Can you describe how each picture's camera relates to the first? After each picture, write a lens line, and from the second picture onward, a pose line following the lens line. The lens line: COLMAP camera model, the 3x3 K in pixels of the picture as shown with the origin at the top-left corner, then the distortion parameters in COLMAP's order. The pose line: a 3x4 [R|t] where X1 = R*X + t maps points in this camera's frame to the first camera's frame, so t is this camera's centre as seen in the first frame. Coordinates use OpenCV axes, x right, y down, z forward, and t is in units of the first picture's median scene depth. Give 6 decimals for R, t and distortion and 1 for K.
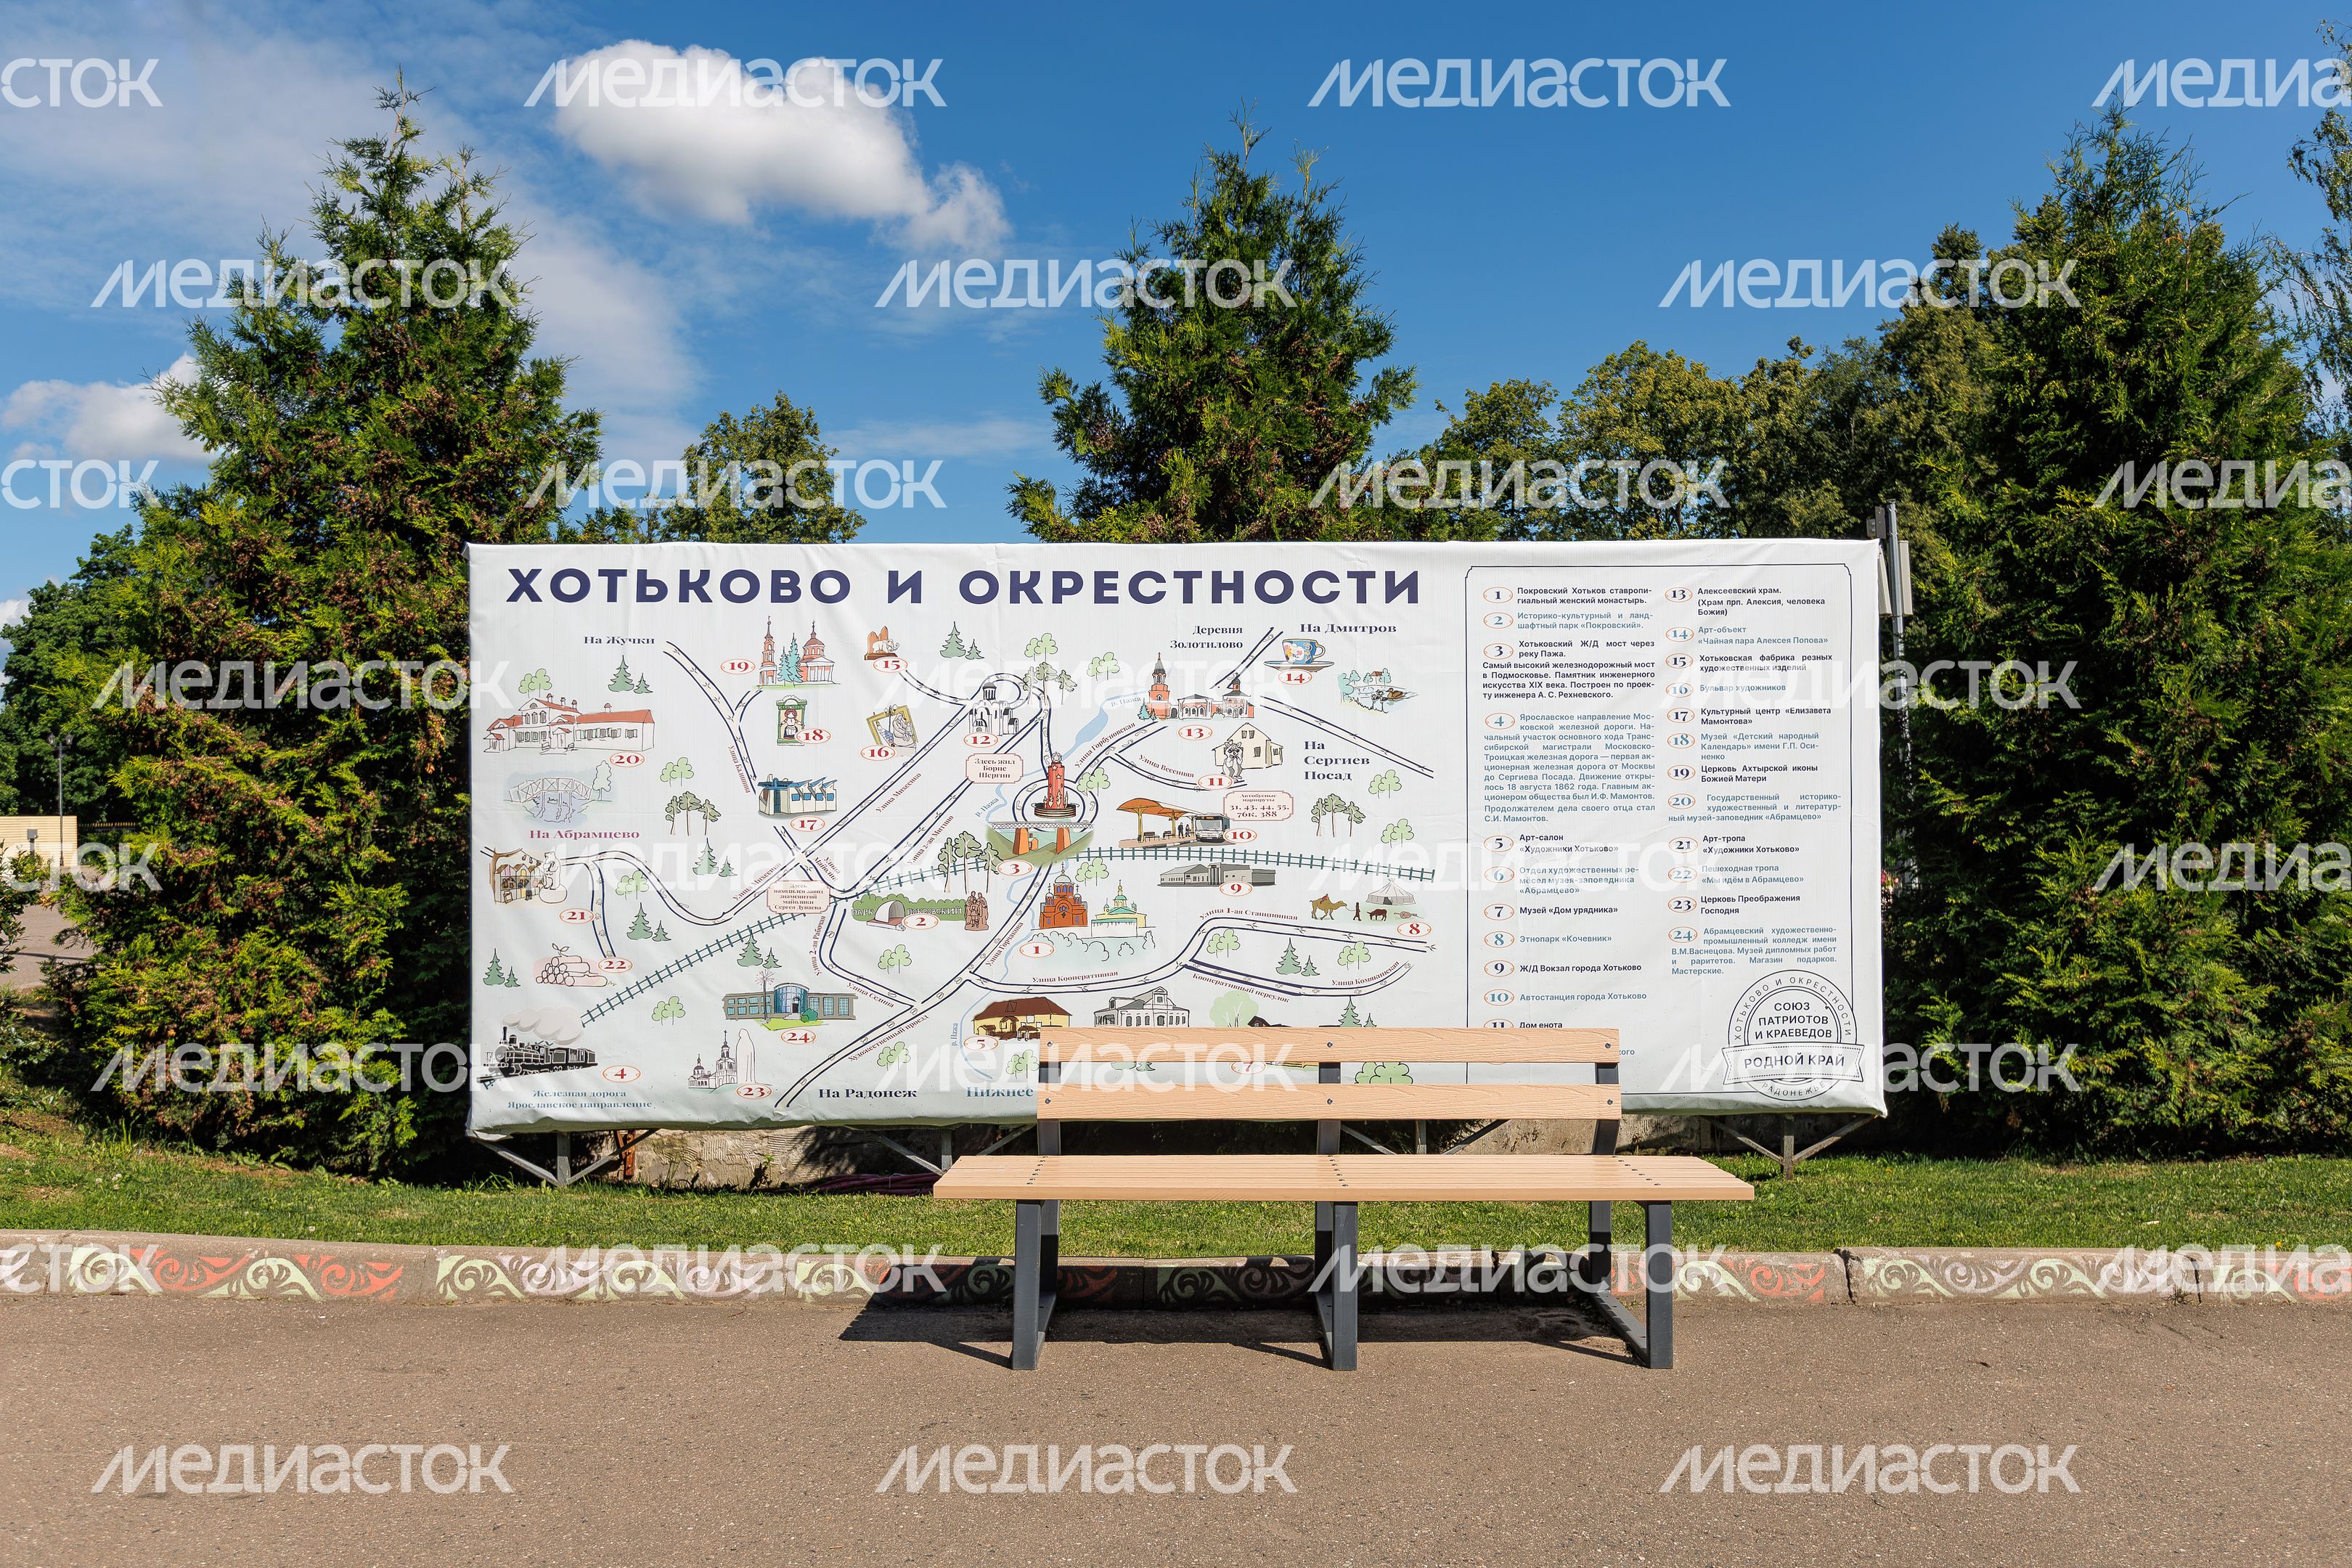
lens RADIAL K [[1787.2, 0, 1176.2], [0, 1787.2, 794.3], [0, 0, 1]] dist [-0.011147, -0.002180]
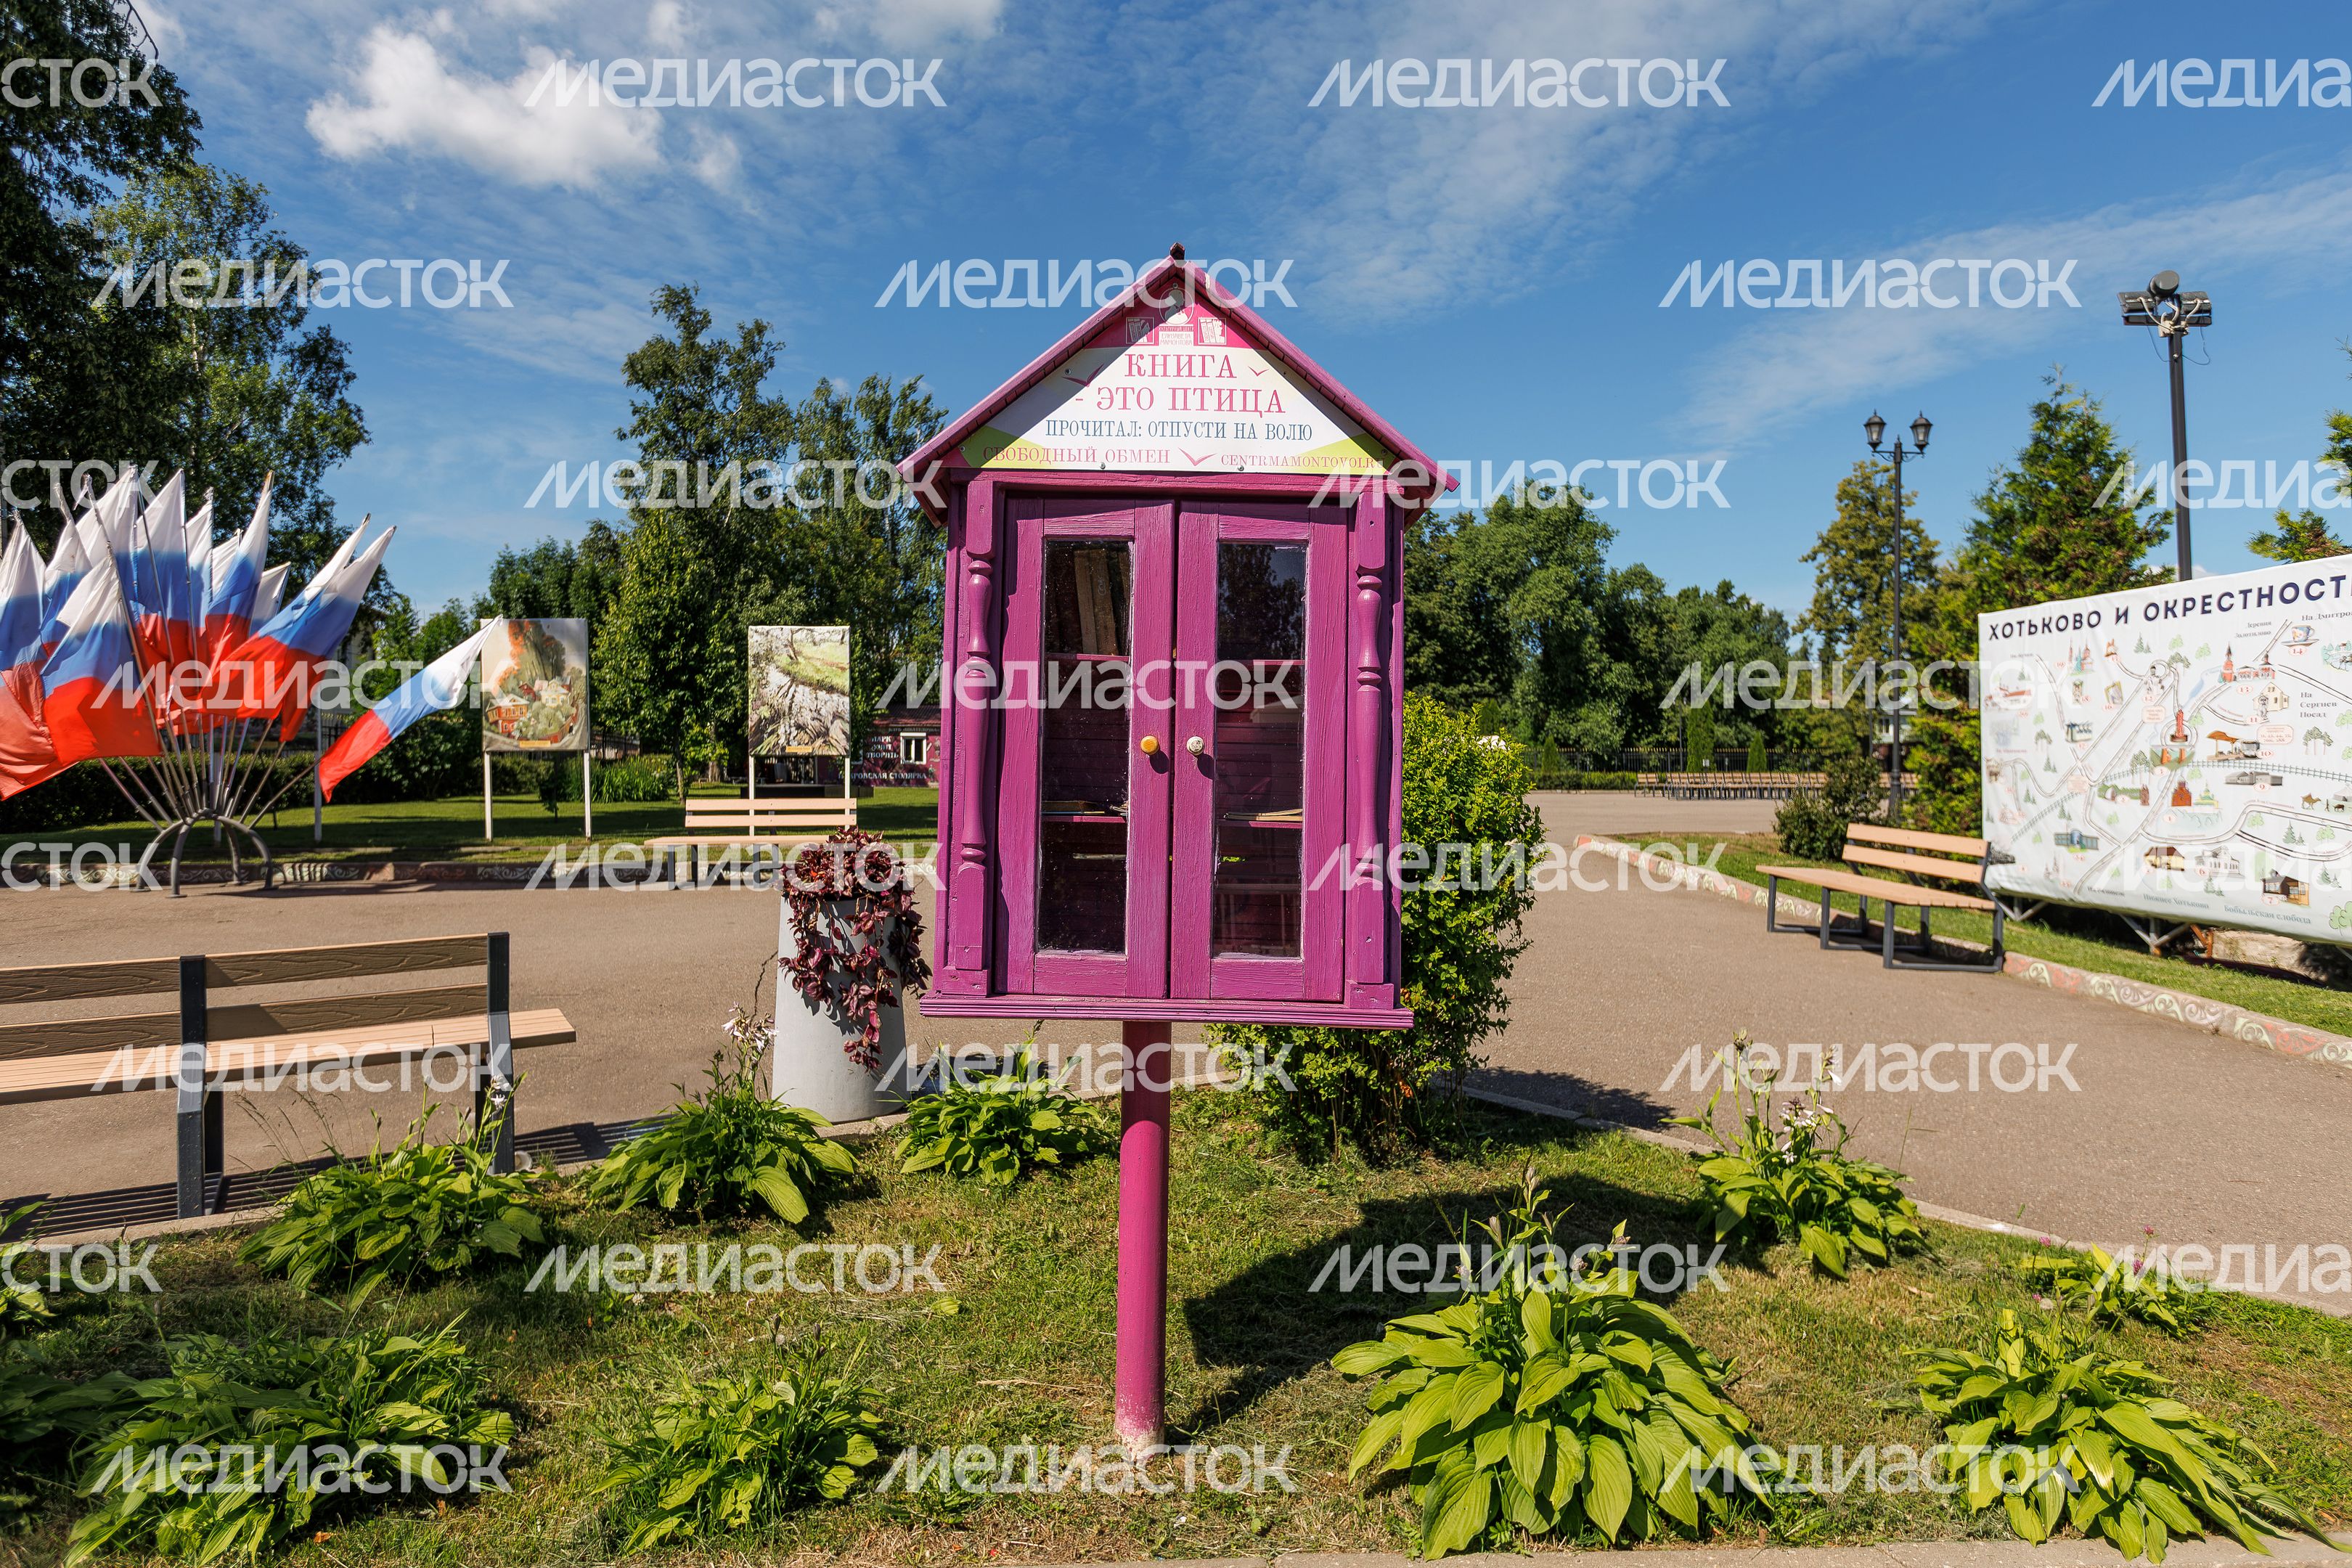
lens RADIAL K [[1494.5, 0, 1175.7], [0, 1494.5, 776.1], [0, 0, 1]] dist [0.000873, -0.000175]
pose [[0.005151, 0.022540, -0.999733, 1.359775], [0.024207, 0.999450, 0.022659, -0.010717], [0.999694, -0.024317, 0.004603, 0.028454]]
